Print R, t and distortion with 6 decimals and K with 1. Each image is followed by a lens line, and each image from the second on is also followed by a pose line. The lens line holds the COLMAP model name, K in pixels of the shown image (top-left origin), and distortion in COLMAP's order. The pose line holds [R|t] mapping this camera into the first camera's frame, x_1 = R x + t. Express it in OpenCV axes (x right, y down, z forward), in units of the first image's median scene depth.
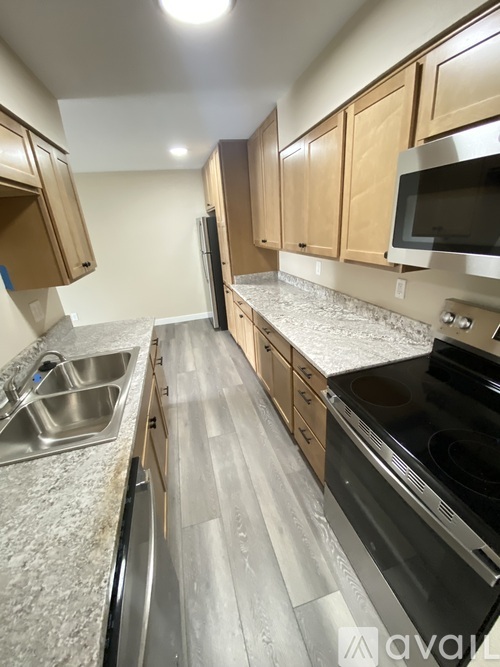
lens RADIAL K [[273.0, 0, 245.8], [0, 273.0, 329.0], [0, 0, 1]] dist [-0.002693, -0.000680]
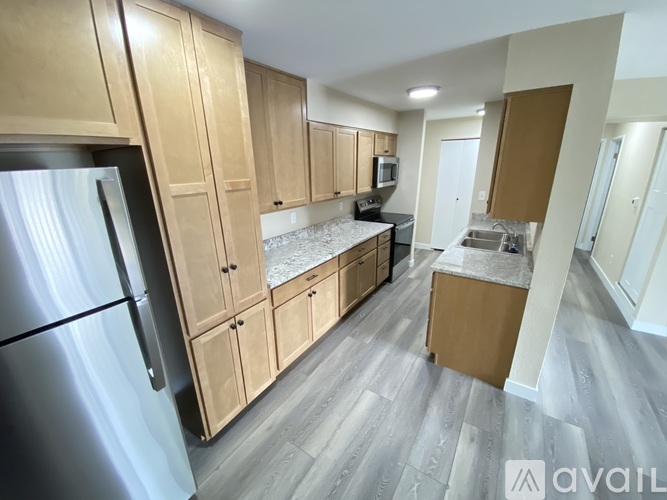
lens RADIAL K [[273.0, 0, 332.0], [0, 273.0, 249.8], [0, 0, 1]] dist [-0.002693, -0.000680]
pose [[-0.670882, -0.127851, 0.730460, -0.745709], [0.329600, 0.830973, 0.448161, -0.592022], [-0.664290, 0.541423, -0.515345, 1.596465]]
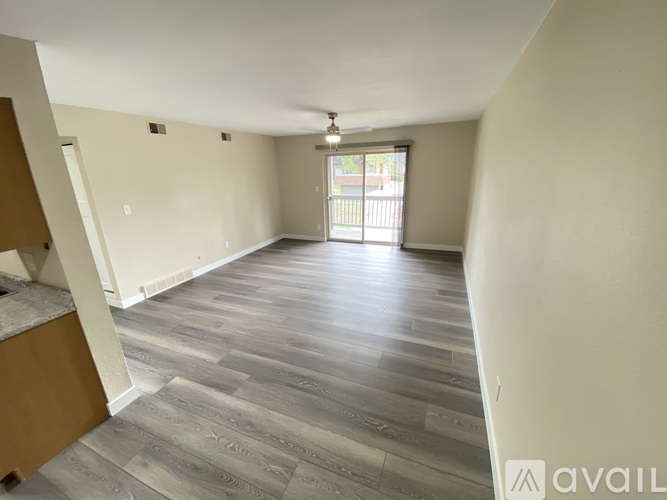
lens RADIAL K [[273.0, 0, 331.8], [0, 273.0, 251.8], [0, 0, 1]] dist [-0.002693, -0.000680]
pose [[-0.595622, 0.344968, -0.725419, -0.492138], [-0.201387, 0.810115, 0.550598, -0.633374], [0.777611, 0.474038, -0.413050, 1.645213]]
